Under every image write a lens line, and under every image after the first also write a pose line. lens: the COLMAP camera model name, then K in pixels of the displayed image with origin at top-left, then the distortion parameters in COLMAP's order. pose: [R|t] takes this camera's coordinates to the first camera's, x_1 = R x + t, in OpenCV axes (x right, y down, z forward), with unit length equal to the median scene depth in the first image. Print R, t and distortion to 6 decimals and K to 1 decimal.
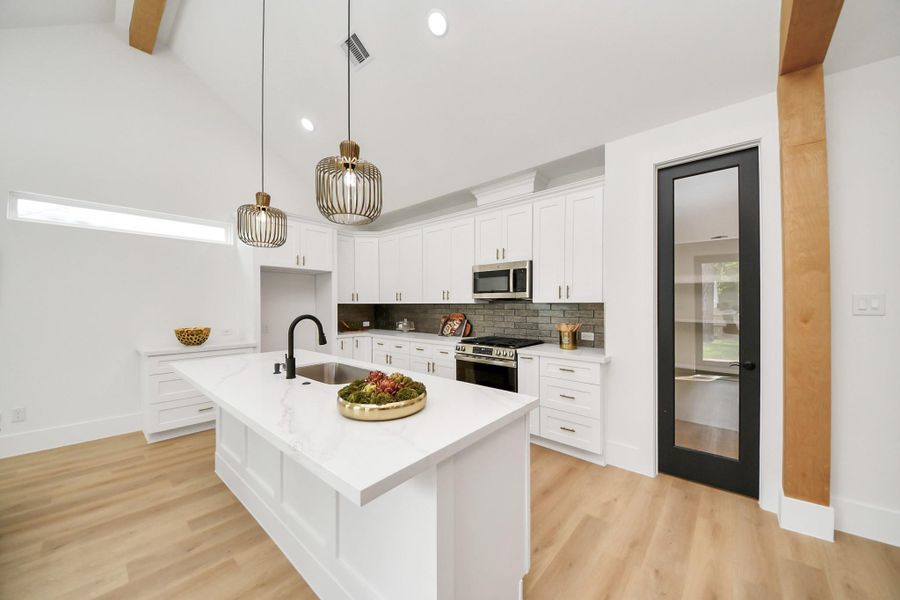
lens RADIAL K [[326.0, 0, 457.5], [0, 326.0, 302.7], [0, 0, 1]] dist [0.032412, -0.016923]
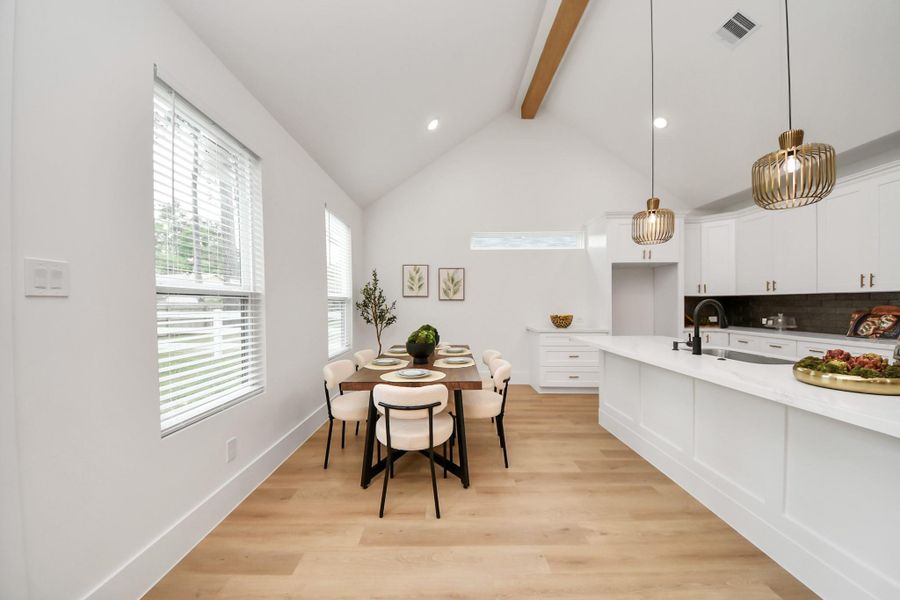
lens RADIAL K [[331.0, 0, 440.5], [0, 331.0, 304.7], [0, 0, 1]] dist [0.018265, -0.013528]
pose [[0.640869, 0.001933, -0.767648, -0.107261], [0.006101, 0.999952, 0.007611, 0.025473], [0.767626, -0.009561, 0.640827, -0.249078]]
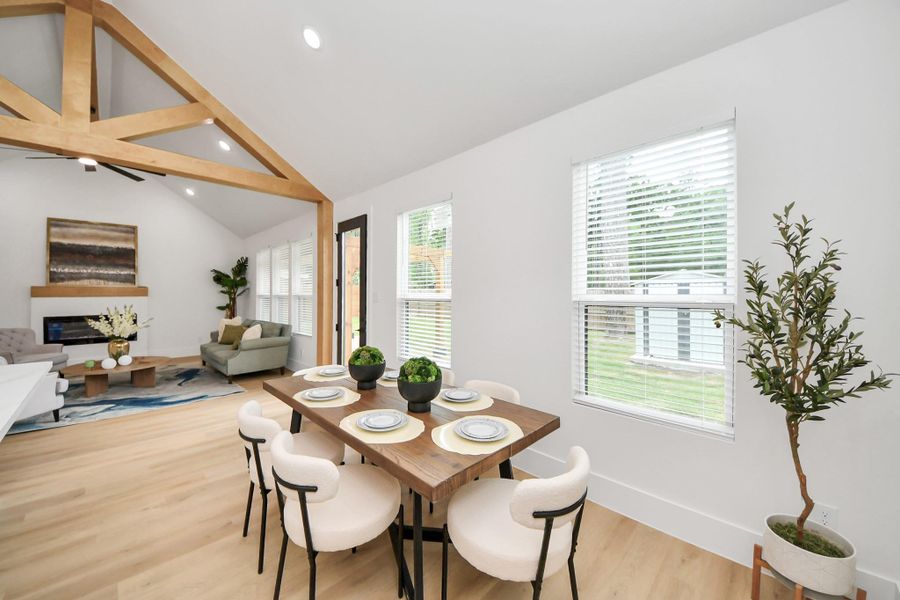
lens RADIAL K [[336.4, 0, 449.2], [0, 336.4, 293.2], [0, 0, 1]] dist [0.020508, -0.014437]
pose [[-0.997720, 0.001772, 0.067463, -1.022724], [0.000954, 0.999926, -0.012151, -0.007112], [-0.067479, -0.012059, -0.997648, 0.966520]]
